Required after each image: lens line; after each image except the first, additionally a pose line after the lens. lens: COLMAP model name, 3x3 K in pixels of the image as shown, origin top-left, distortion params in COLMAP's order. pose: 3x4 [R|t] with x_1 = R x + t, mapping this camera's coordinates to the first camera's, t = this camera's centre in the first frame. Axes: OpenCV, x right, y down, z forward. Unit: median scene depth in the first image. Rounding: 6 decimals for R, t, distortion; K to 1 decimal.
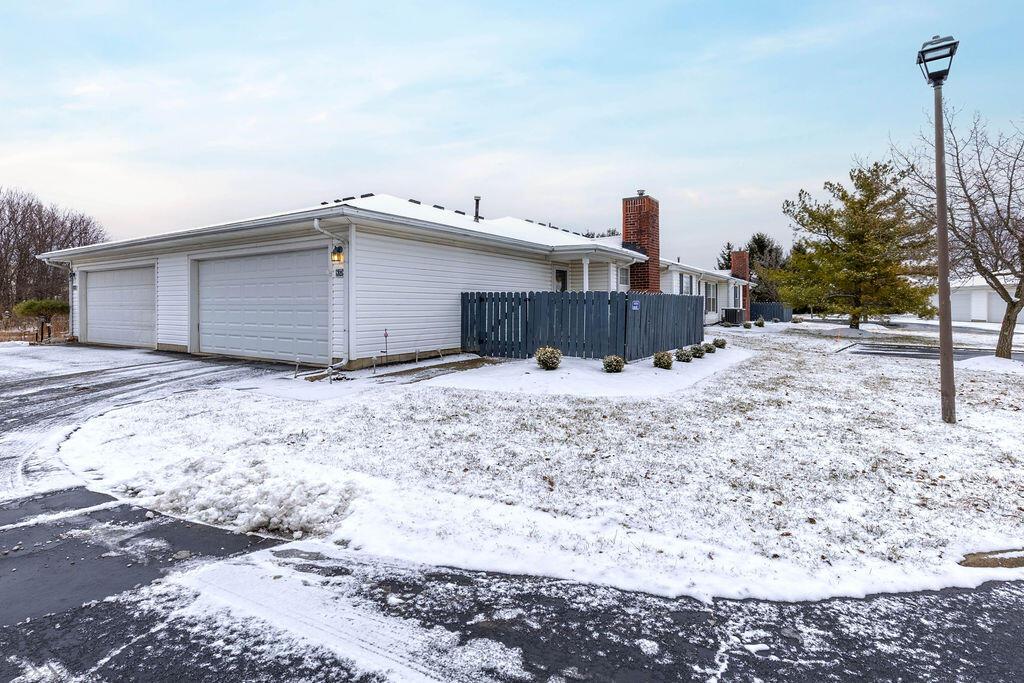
lens RADIAL K [[479.6, 0, 523.6], [0, 479.6, 309.4], [0, 0, 1]] dist [0.031552, -0.000986]
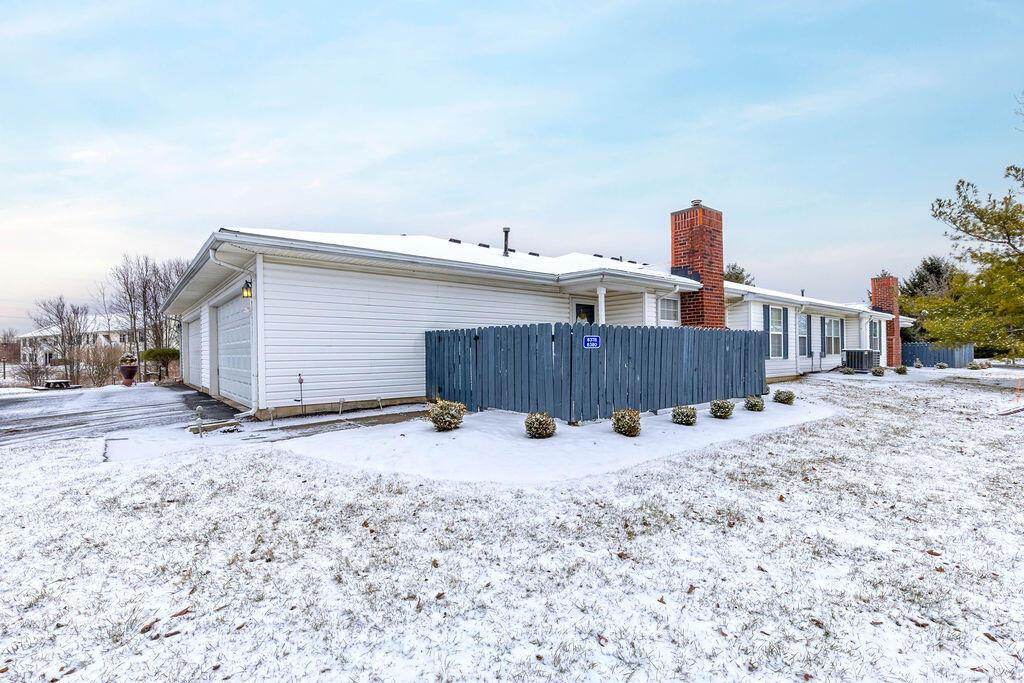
lens RADIAL K [[463.7, 0, 501.0], [0, 463.7, 358.9], [0, 0, 1]] dist [0.010634, -0.001653]
pose [[0.951963, -0.003242, -0.306196, 0.170429], [0.005588, 0.999961, 0.006783, 0.005749], [0.306163, -0.008168, 0.951944, 0.172033]]
